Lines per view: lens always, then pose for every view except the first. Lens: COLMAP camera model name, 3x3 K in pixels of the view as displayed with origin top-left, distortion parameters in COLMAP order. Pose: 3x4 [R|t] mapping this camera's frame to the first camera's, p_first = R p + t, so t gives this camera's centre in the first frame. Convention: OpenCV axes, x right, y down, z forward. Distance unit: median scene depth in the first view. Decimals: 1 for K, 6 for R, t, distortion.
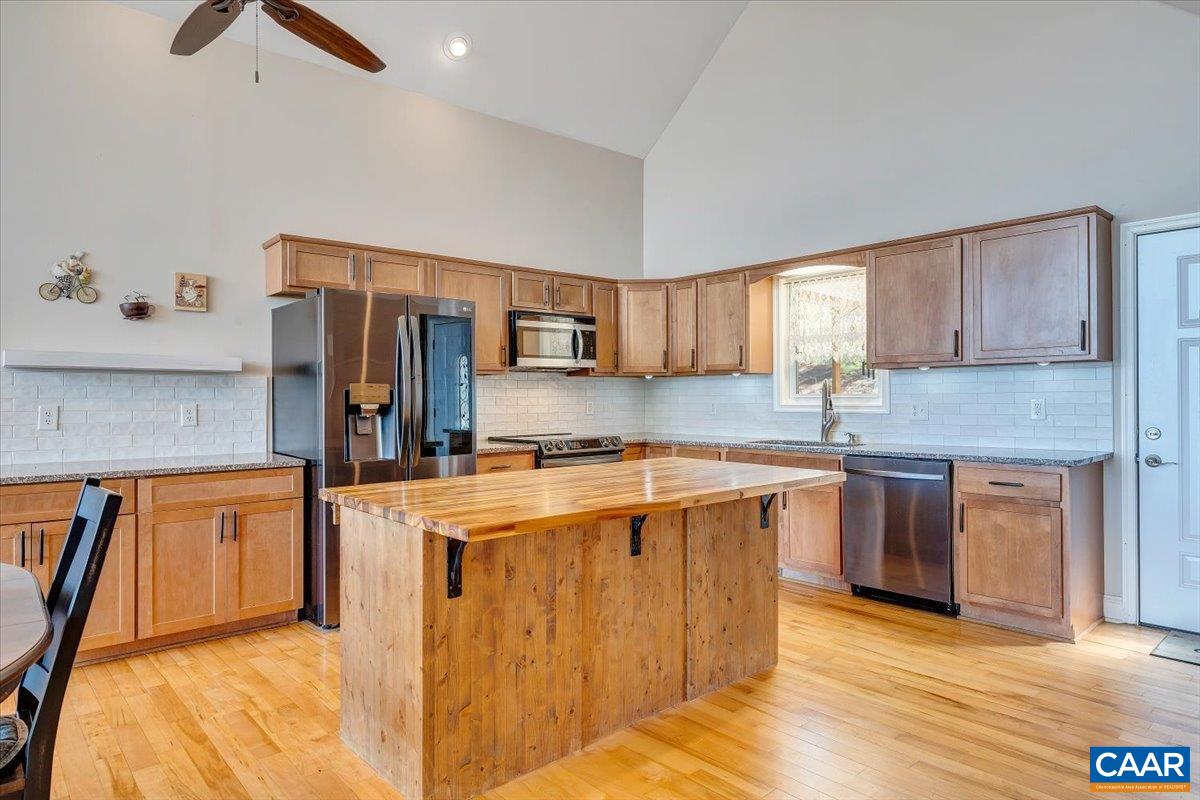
lens RADIAL K [[707.9, 0, 597.5], [0, 707.9, 398.8], [0, 0, 1]] dist [-0.001348, 0.000447]
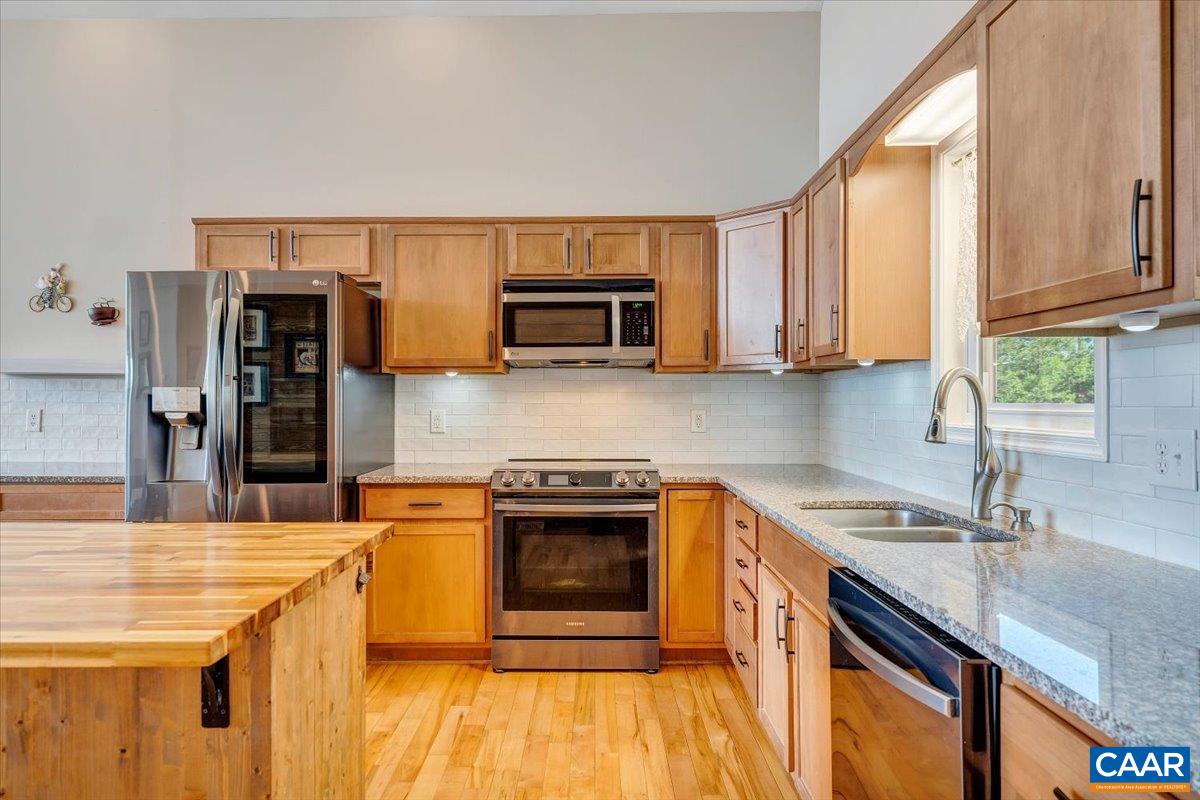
lens RADIAL K [[736.3, 0, 593.8], [0, 736.3, 399.4], [0, 0, 1]] dist [0.003185, 0.000369]
pose [[0.745790, 0.004921, -0.666163, 0.578193], [-0.007248, 0.999973, -0.000728, -0.009844], [0.666142, 0.005371, 0.745806, 0.688475]]
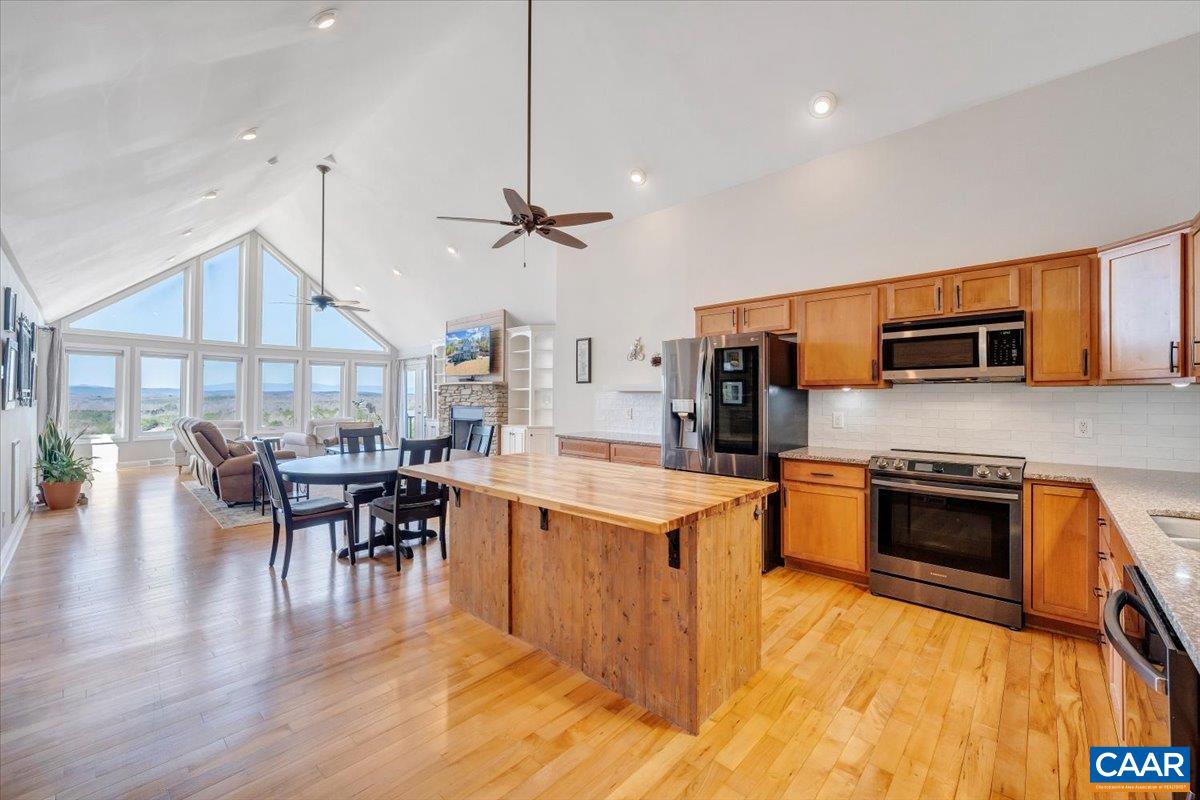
lens RADIAL K [[482.5, 0, 593.8], [0, 482.5, 396.3], [0, 0, 1]] dist [-0.001327, -0.000009]
pose [[0.094696, 0.003668, -0.995499, 0.697557], [-0.005963, 0.999977, 0.003117, -0.029632], [0.995488, 0.005641, 0.094716, 0.702180]]
